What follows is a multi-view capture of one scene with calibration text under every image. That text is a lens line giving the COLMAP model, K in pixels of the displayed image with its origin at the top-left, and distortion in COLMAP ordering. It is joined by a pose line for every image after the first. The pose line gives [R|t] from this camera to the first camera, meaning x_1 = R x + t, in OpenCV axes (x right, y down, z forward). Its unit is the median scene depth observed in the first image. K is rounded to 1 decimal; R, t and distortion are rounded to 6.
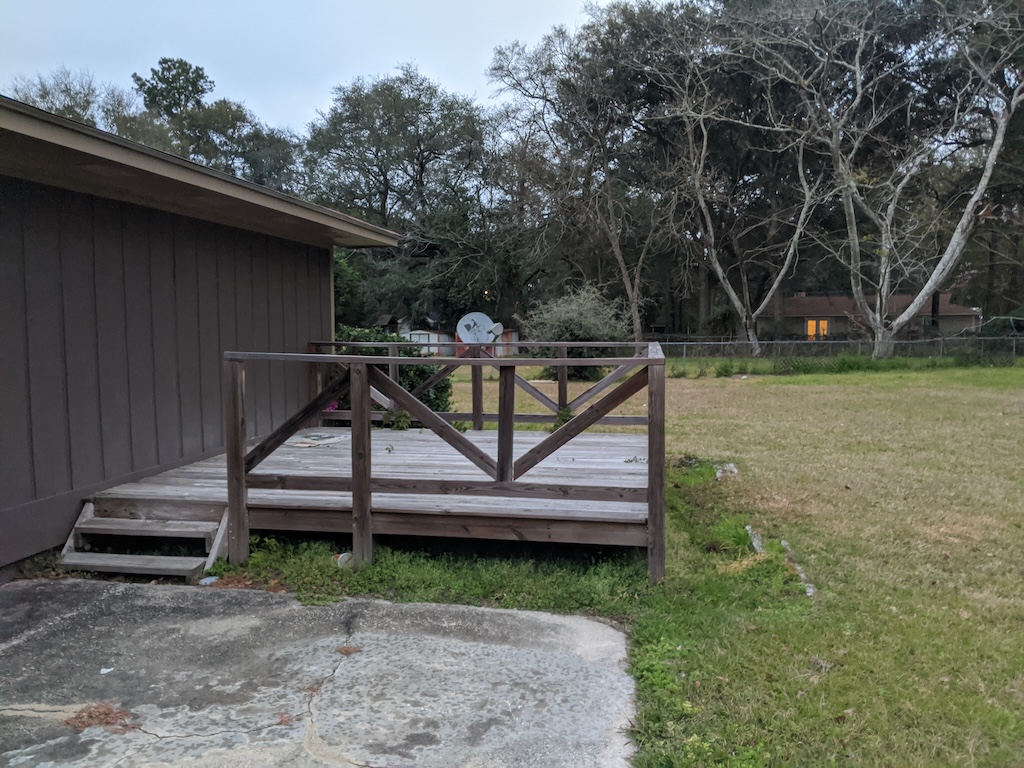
lens RADIAL K [[815.0, 0, 512.0], [0, 815.0, 384.0], [0, 0, 1]] dist [0.158420, -0.318276]
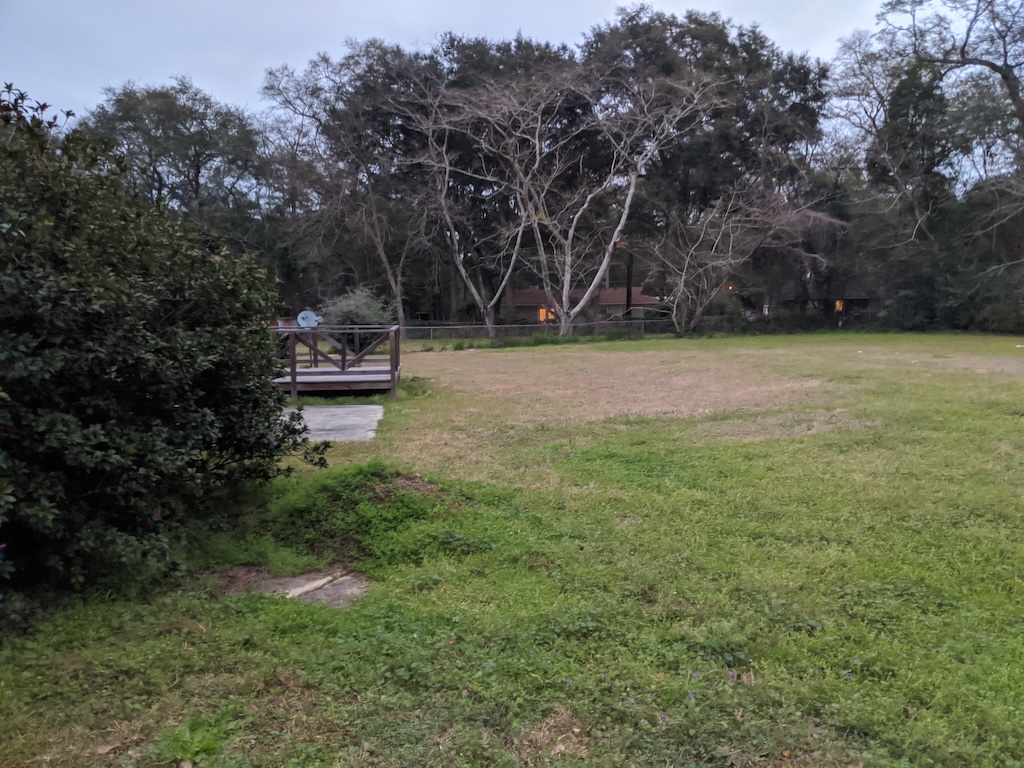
lens RADIAL K [[815.0, 0, 512.0], [0, 815.0, 384.0], [0, 0, 1]] dist [0.158420, -0.318276]
pose [[0.961437, -0.032809, 0.273060, -0.027862], [0.028426, 0.999396, 0.019992, 0.014587], [-0.273551, -0.011459, 0.961789, -0.243489]]
